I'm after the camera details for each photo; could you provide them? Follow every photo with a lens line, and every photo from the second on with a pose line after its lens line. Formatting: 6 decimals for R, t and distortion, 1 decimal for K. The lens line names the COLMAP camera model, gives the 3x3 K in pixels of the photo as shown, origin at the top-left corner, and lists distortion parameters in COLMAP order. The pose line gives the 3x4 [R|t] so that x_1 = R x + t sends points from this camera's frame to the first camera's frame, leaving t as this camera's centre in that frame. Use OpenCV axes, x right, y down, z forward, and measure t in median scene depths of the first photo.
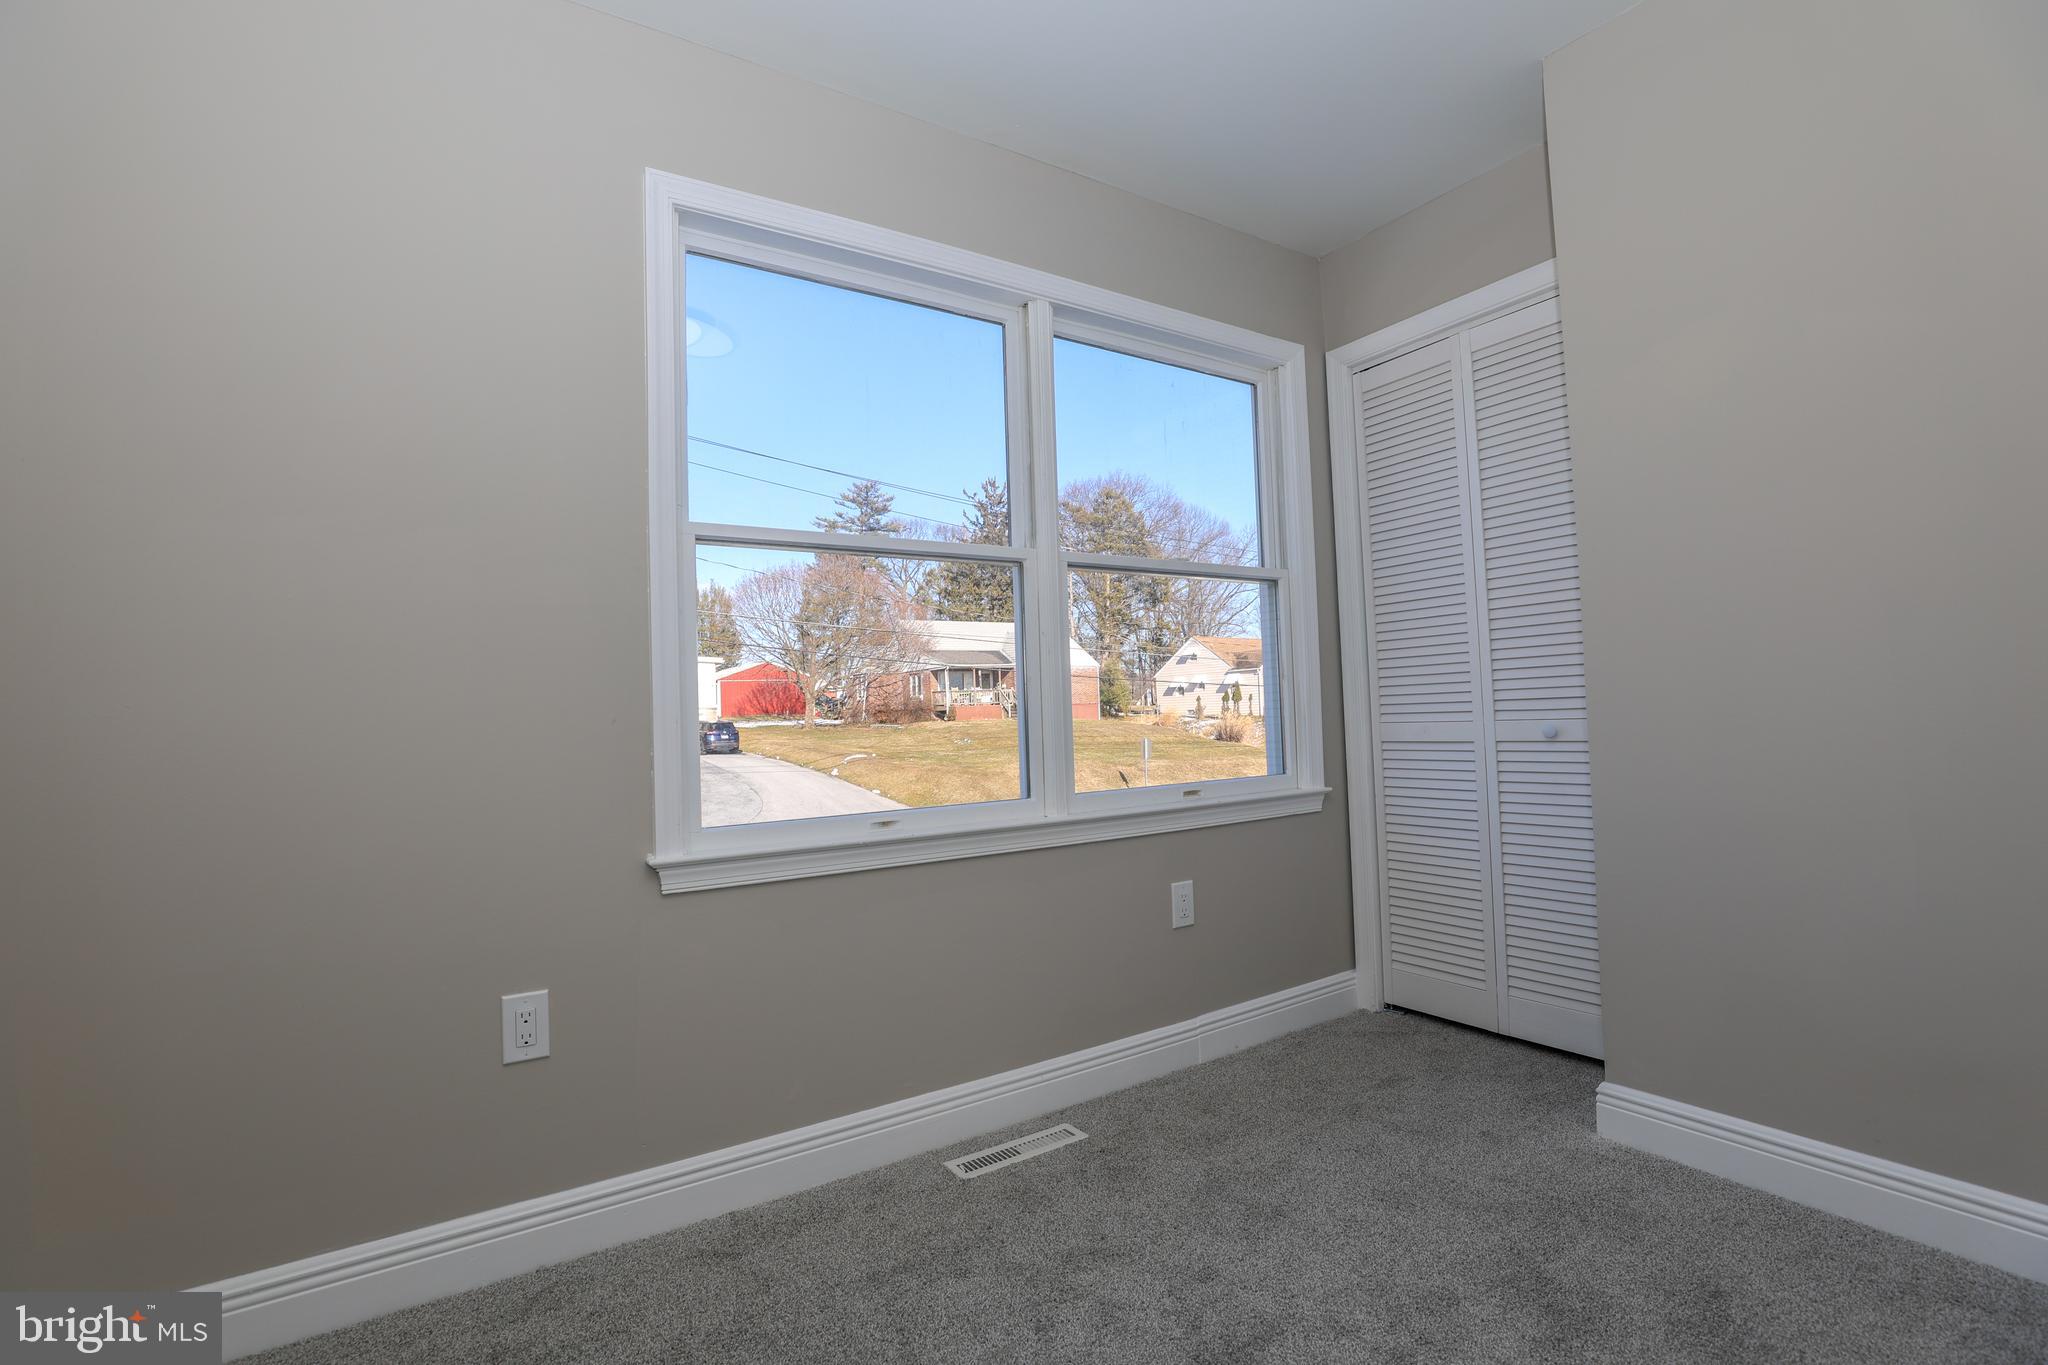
lens RADIAL K [[953.5, 0, 999.2], [0, 953.5, 673.9], [0, 0, 1]] dist [-0.020621, 0.000028]
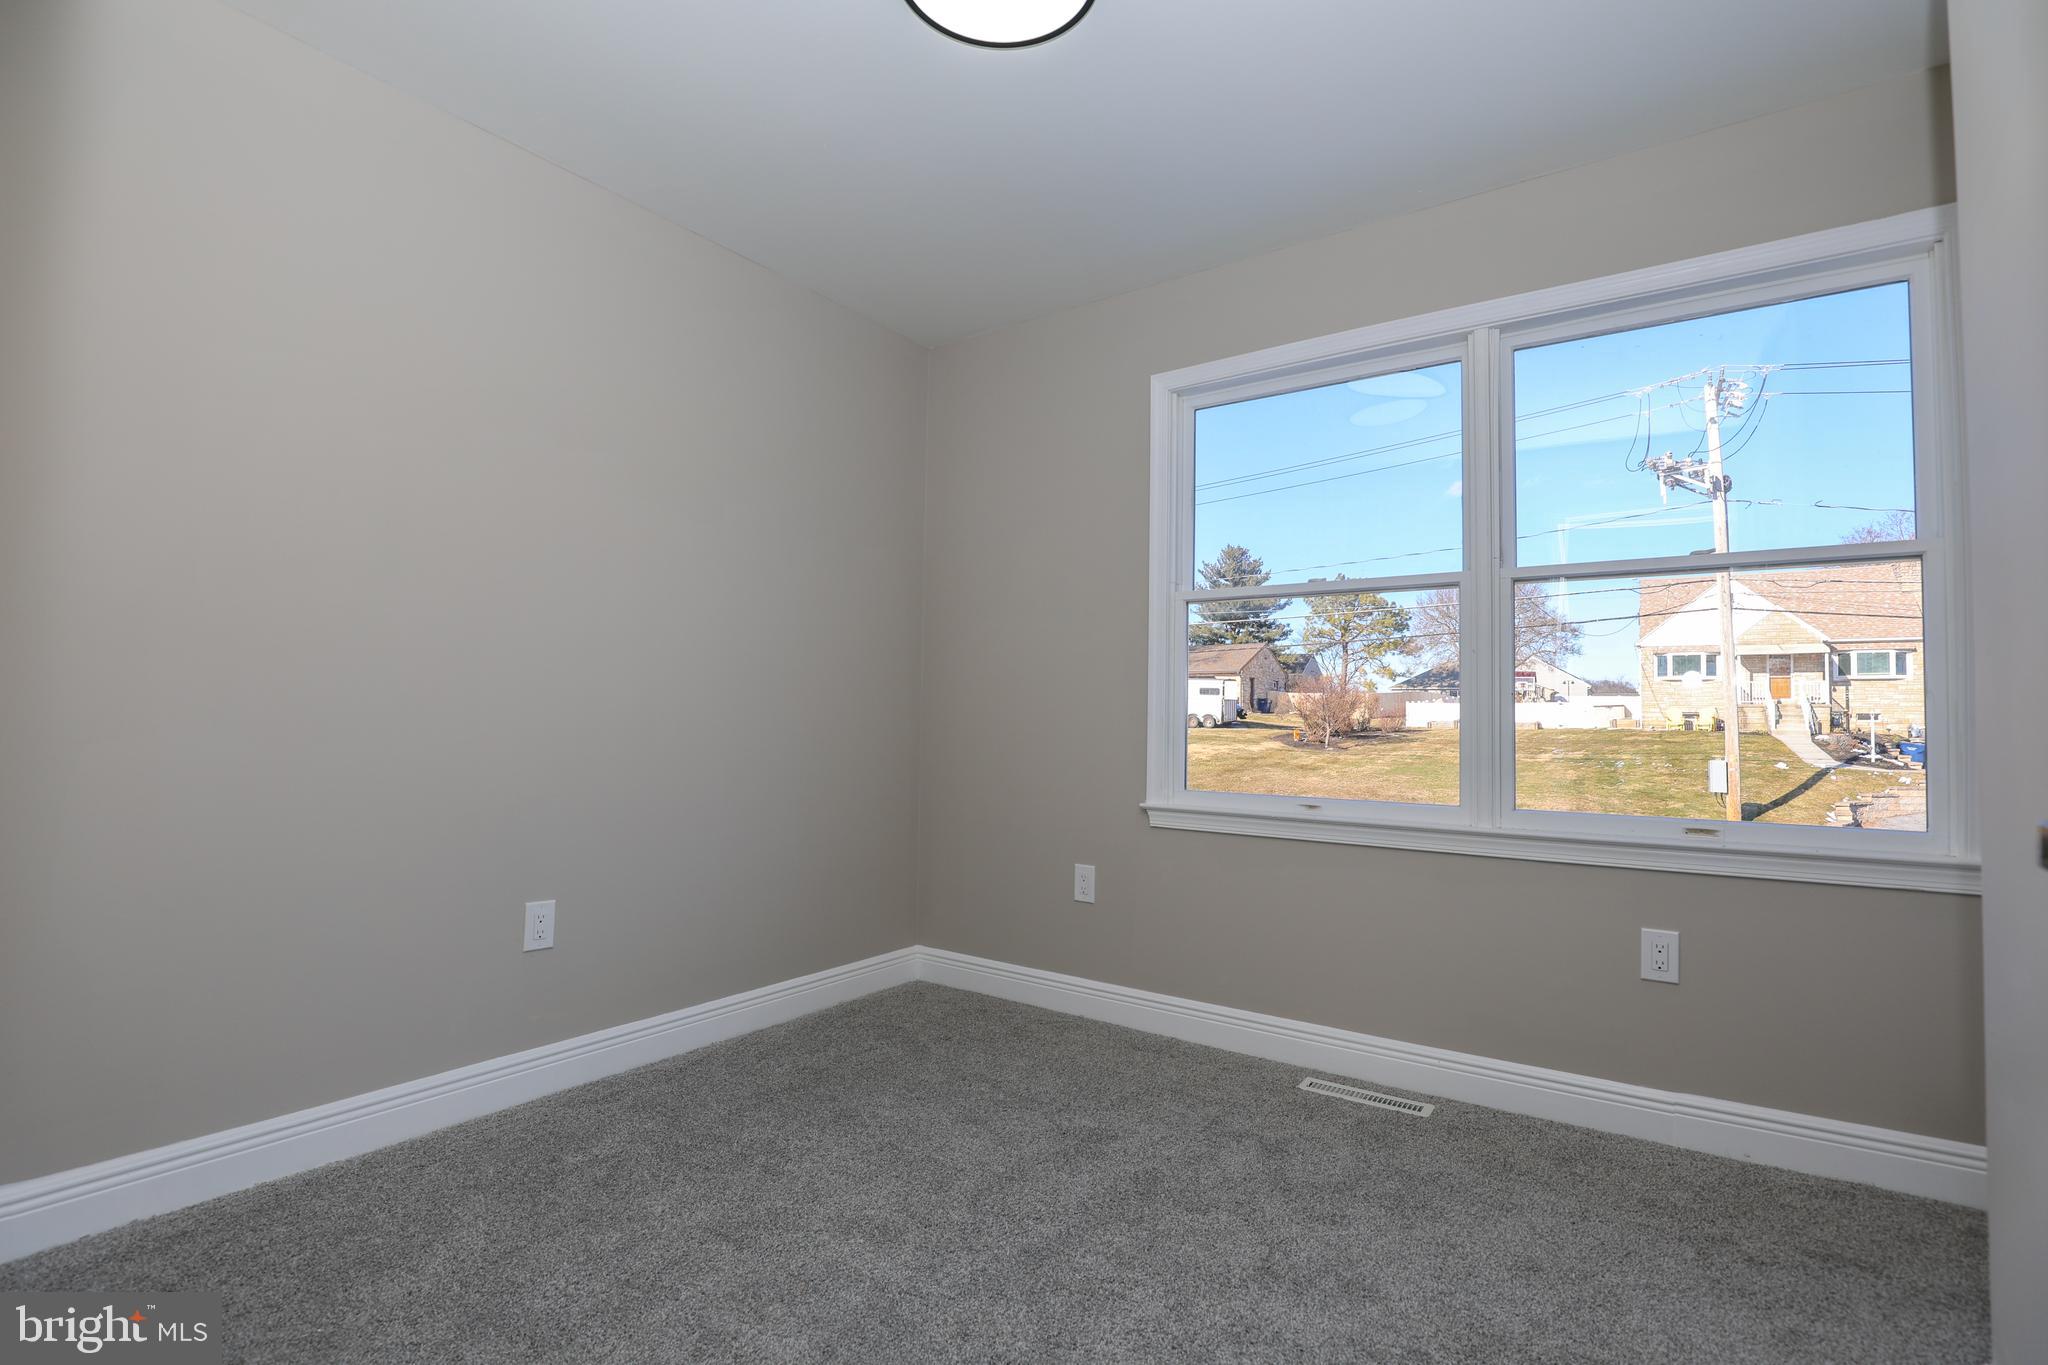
lens RADIAL K [[951.2, 0, 1024.0], [0, 951.2, 682.5], [0, 0, 1]] dist [-0.000052, 0.000023]
pose [[0.365729, 0.000478, -0.930721, 0.943481], [0.015249, 0.999863, 0.006506, -0.023060], [0.930597, -0.016572, 0.365671, 0.185470]]
